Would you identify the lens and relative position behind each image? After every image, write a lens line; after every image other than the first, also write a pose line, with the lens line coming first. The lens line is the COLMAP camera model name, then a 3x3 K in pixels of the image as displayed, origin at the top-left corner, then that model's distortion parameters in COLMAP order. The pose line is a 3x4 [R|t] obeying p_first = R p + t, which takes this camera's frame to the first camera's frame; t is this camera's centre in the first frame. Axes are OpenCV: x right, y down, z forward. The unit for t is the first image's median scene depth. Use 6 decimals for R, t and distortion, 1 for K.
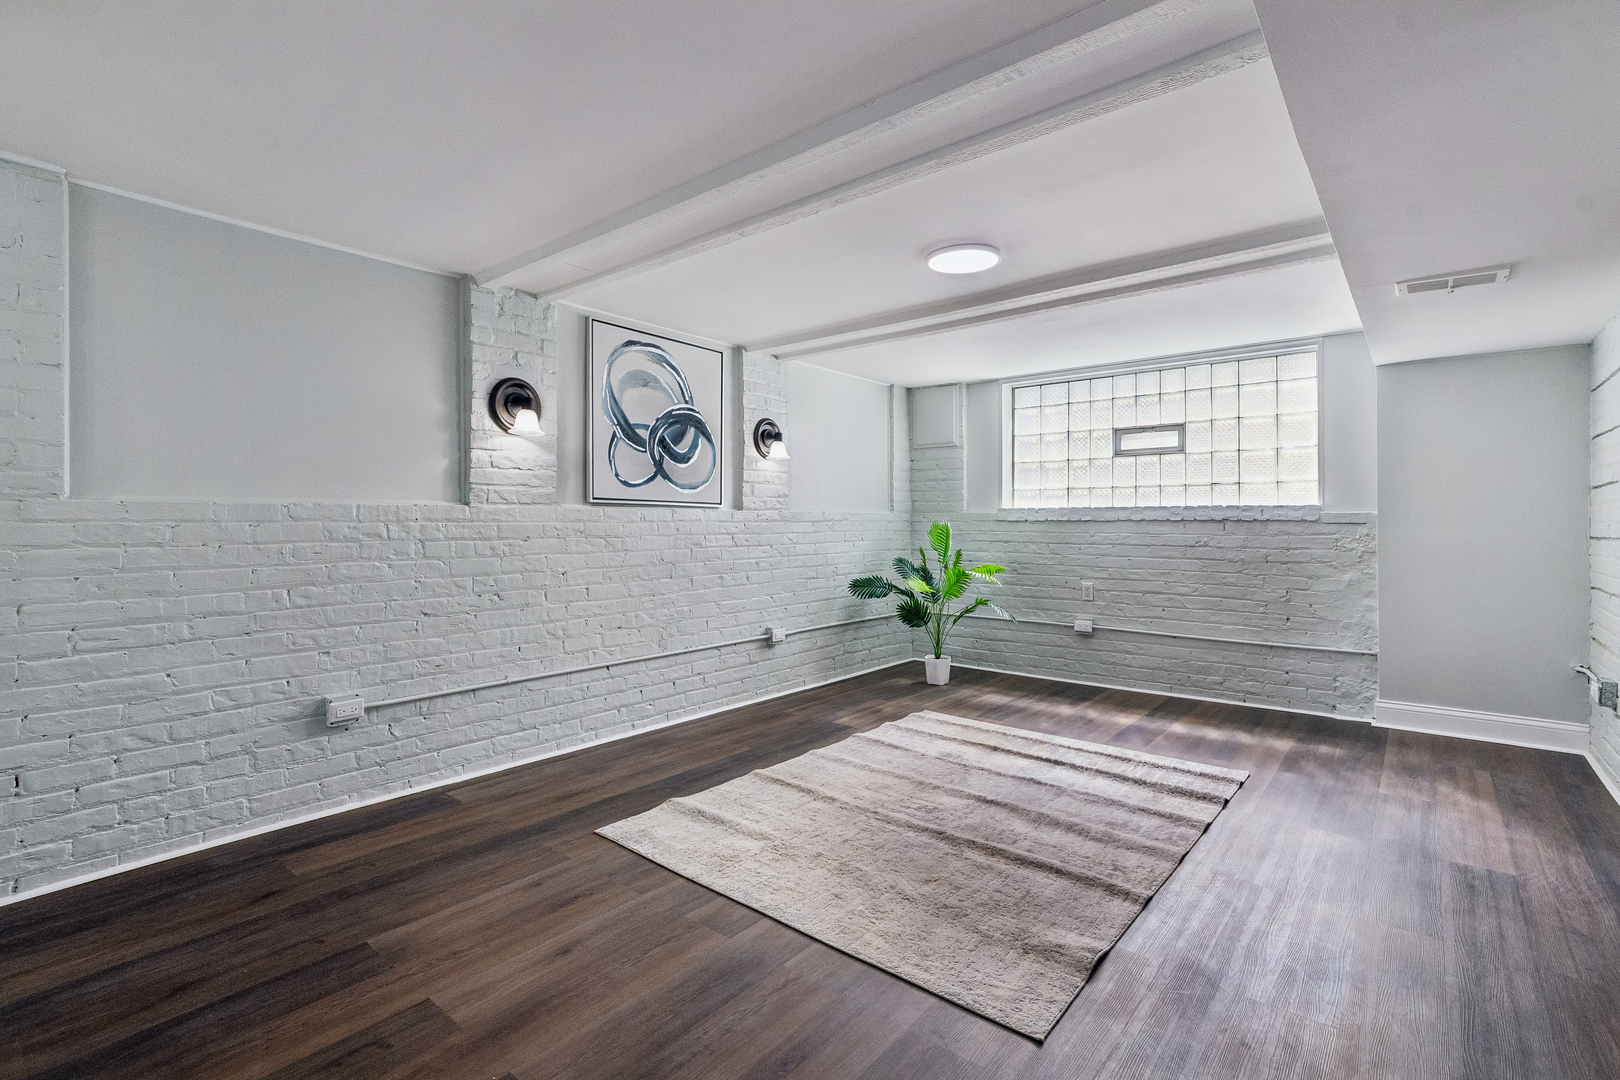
lens RADIAL K [[756.5, 0, 807.4], [0, 756.5, 521.1], [0, 0, 1]] dist [0.014245, -0.000069]
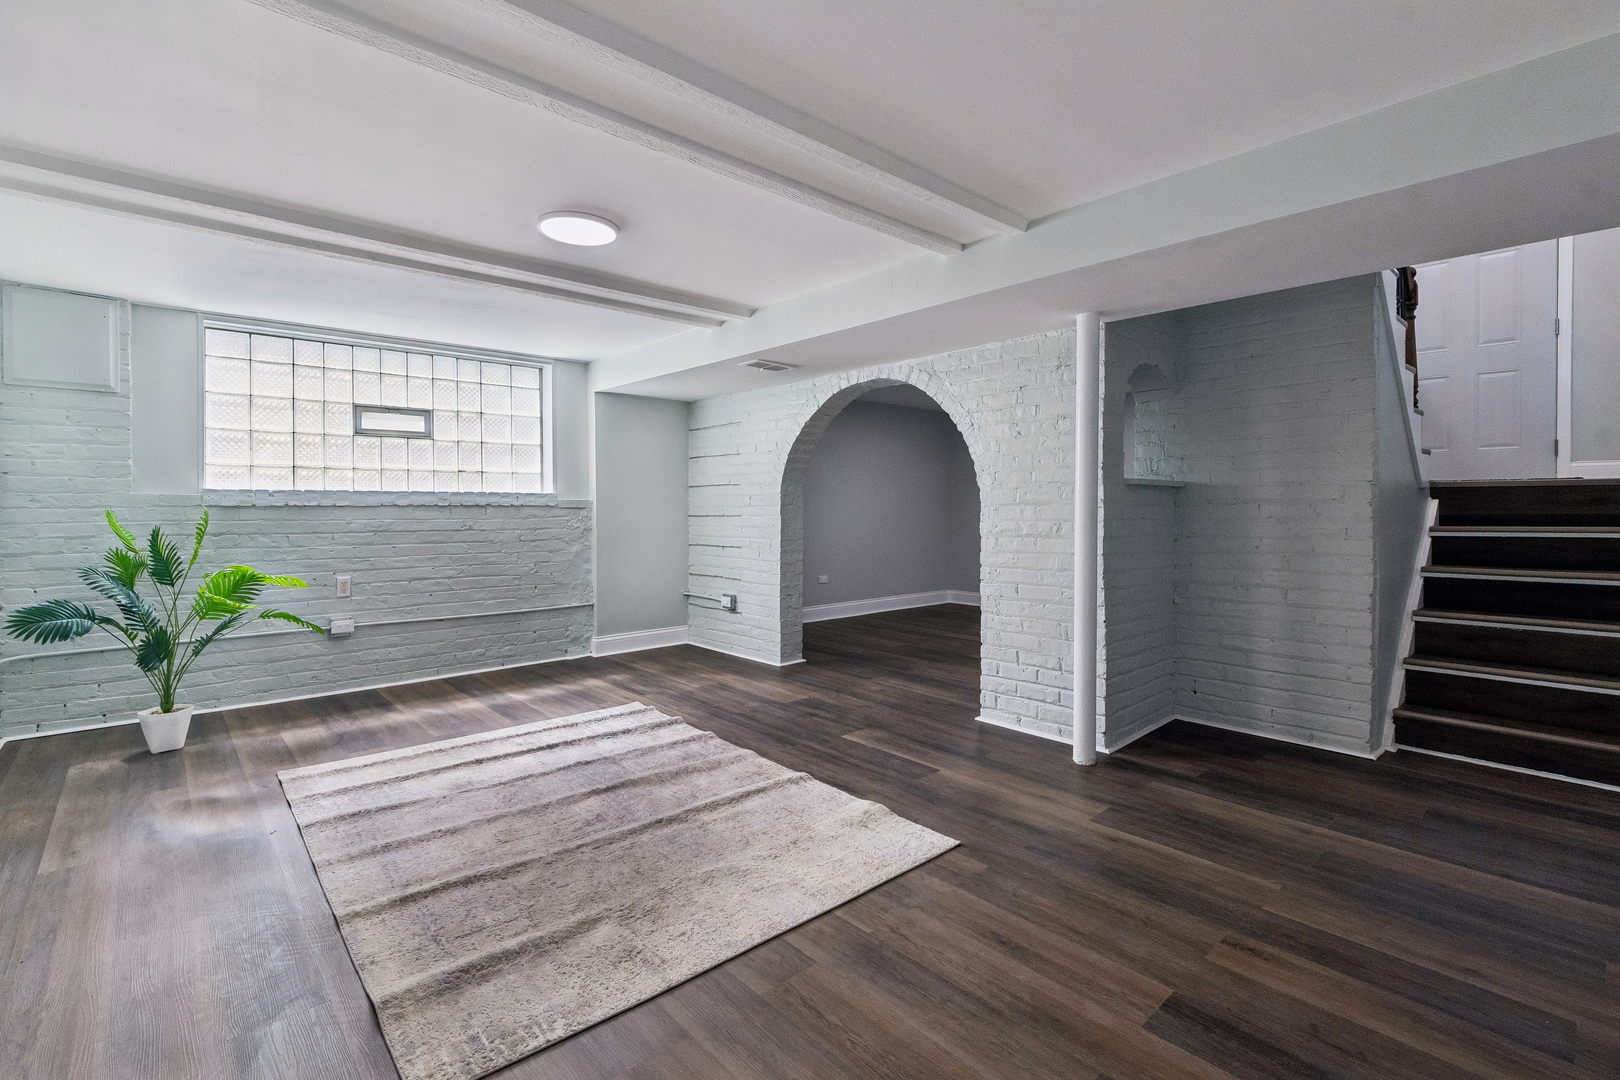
lens RADIAL K [[729.8, 0, 803.5], [0, 729.8, 507.4], [0, 0, 1]] dist [-0.000335, -0.000169]
pose [[0.149720, -0.002180, 0.988726, -0.477204], [-0.000889, 0.999997, 0.002339, -0.001279], [-0.988728, -0.001229, 0.149717, 0.432890]]
